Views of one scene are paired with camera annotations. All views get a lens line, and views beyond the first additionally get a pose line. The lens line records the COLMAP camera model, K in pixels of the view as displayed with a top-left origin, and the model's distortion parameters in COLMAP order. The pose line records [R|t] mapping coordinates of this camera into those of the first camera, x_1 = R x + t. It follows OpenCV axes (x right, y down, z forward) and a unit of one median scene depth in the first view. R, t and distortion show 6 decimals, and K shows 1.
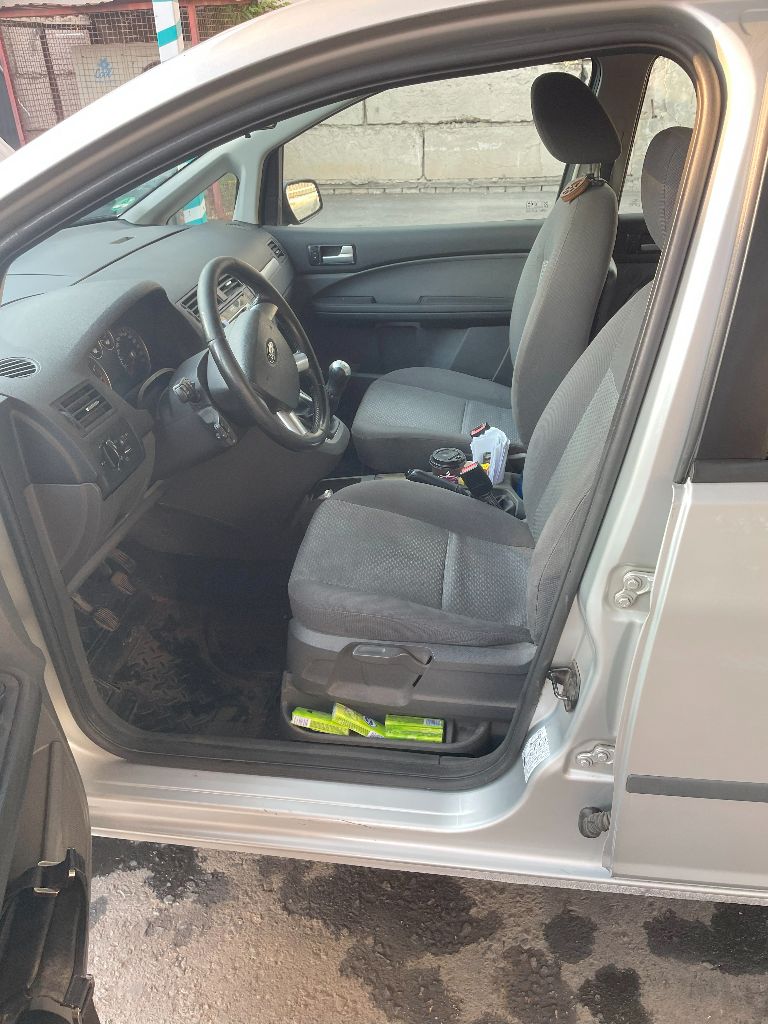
lens RADIAL K [[755.9, 0, 385.5], [0, 755.9, 513.9], [0, 0, 1]] dist [0.031092, -0.003868]
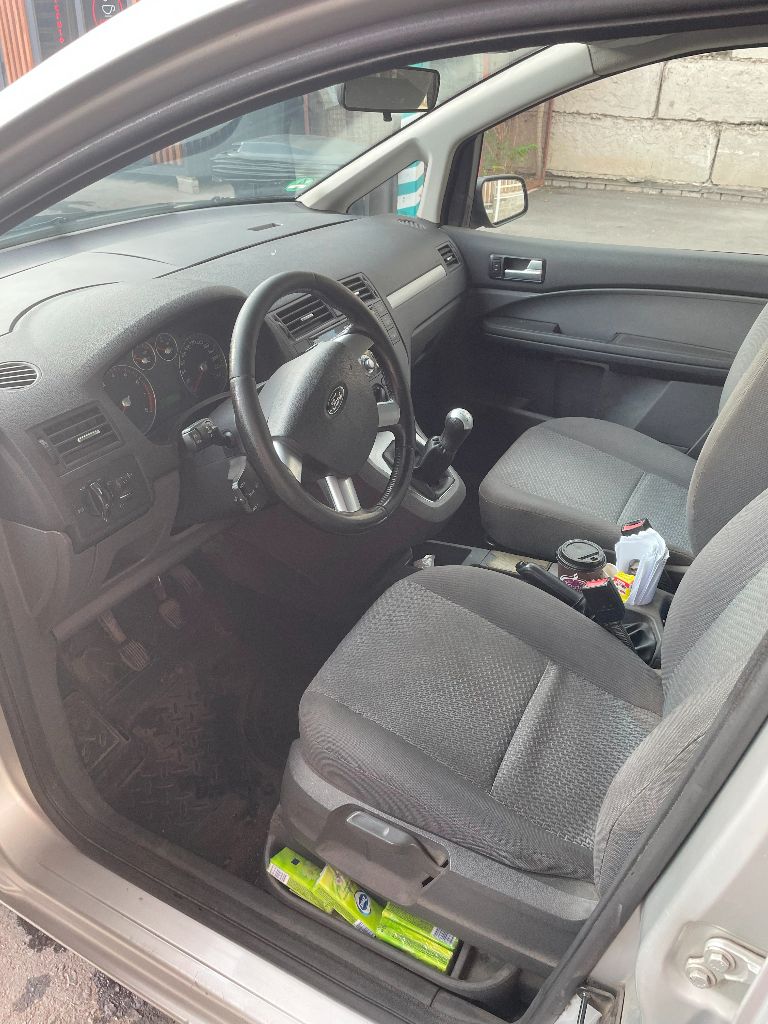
lens RADIAL K [[764.2, 0, 383.2], [0, 764.2, 502.2], [0, 0, 1]] dist [0.085248, -0.113662]
pose [[0.940734, 0.208790, -0.267257, 0.089401], [-0.209805, 0.977421, 0.025089, -0.101946], [0.266461, 0.032469, 0.963299, 0.192004]]
